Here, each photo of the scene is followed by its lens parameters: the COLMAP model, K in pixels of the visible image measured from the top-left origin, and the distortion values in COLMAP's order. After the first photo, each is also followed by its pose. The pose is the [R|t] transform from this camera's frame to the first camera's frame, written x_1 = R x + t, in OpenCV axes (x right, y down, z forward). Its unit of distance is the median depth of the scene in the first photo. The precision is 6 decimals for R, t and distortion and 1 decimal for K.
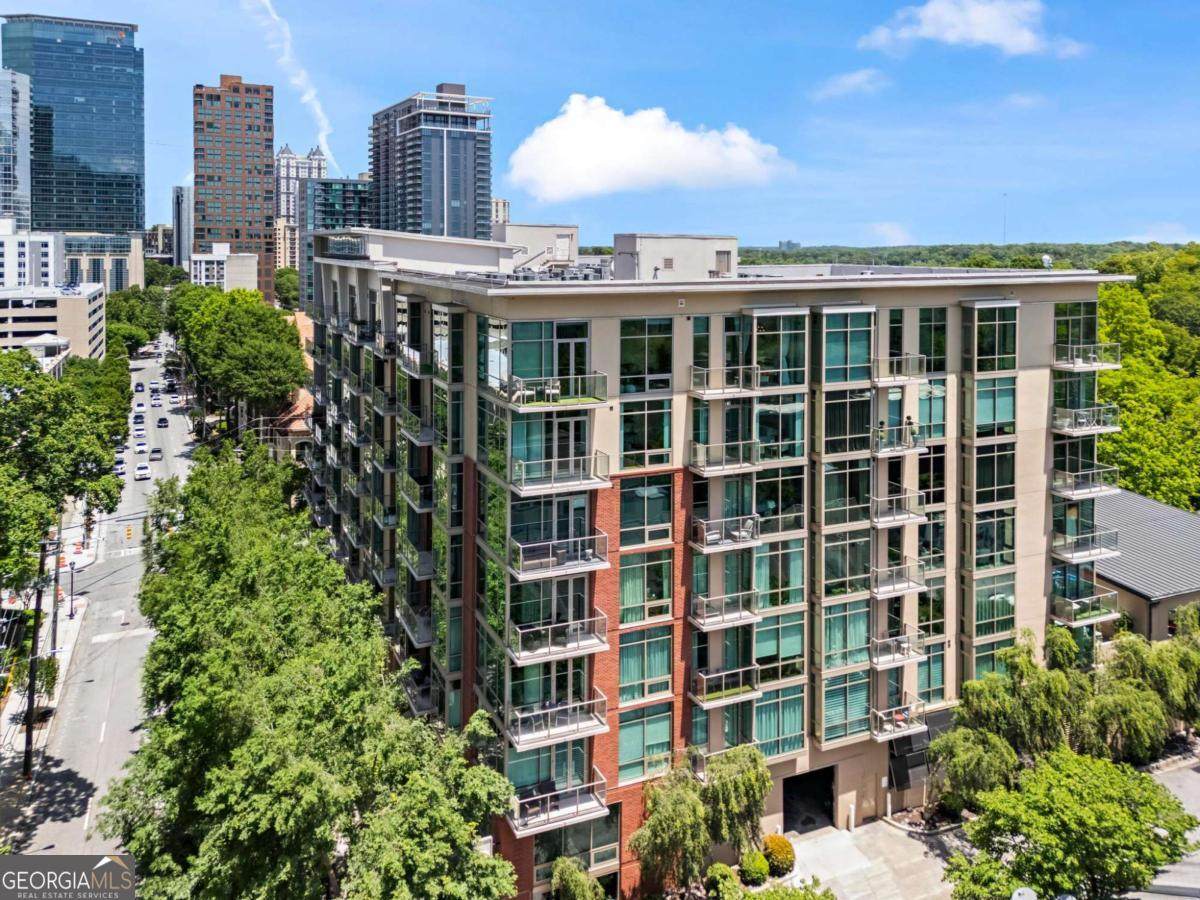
lens RADIAL K [[912.1, 0, 600.0], [0, 912.1, 450.0], [0, 0, 1]] dist [-0.004964, -0.002184]
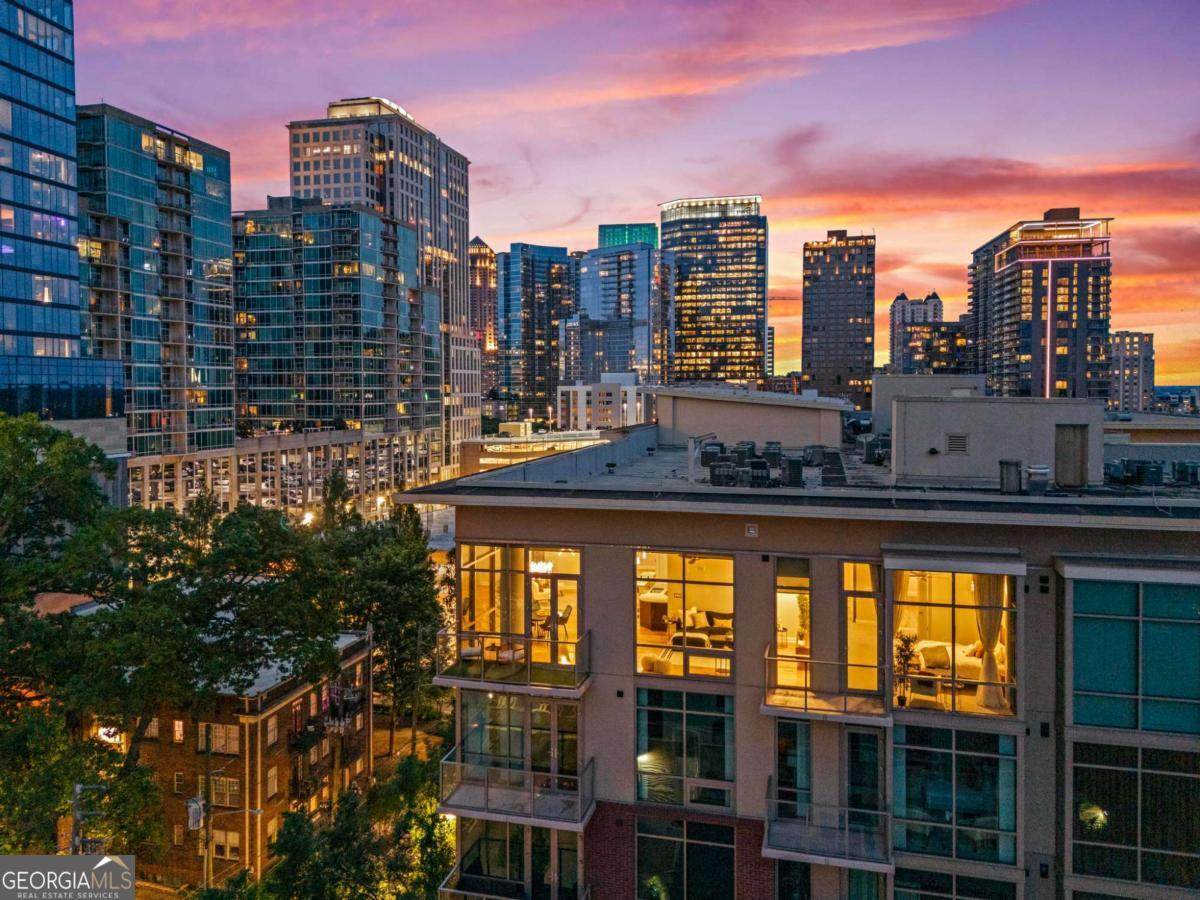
lens RADIAL K [[912.1, 0, 600.0], [0, 912.1, 450.0], [0, 0, 1]] dist [-0.004964, -0.002184]
pose [[0.782668, 0.045456, -0.620777, 0.302187], [-0.136339, 0.985630, -0.099722, -0.117303], [0.607324, 0.162686, 0.777619, 0.413273]]
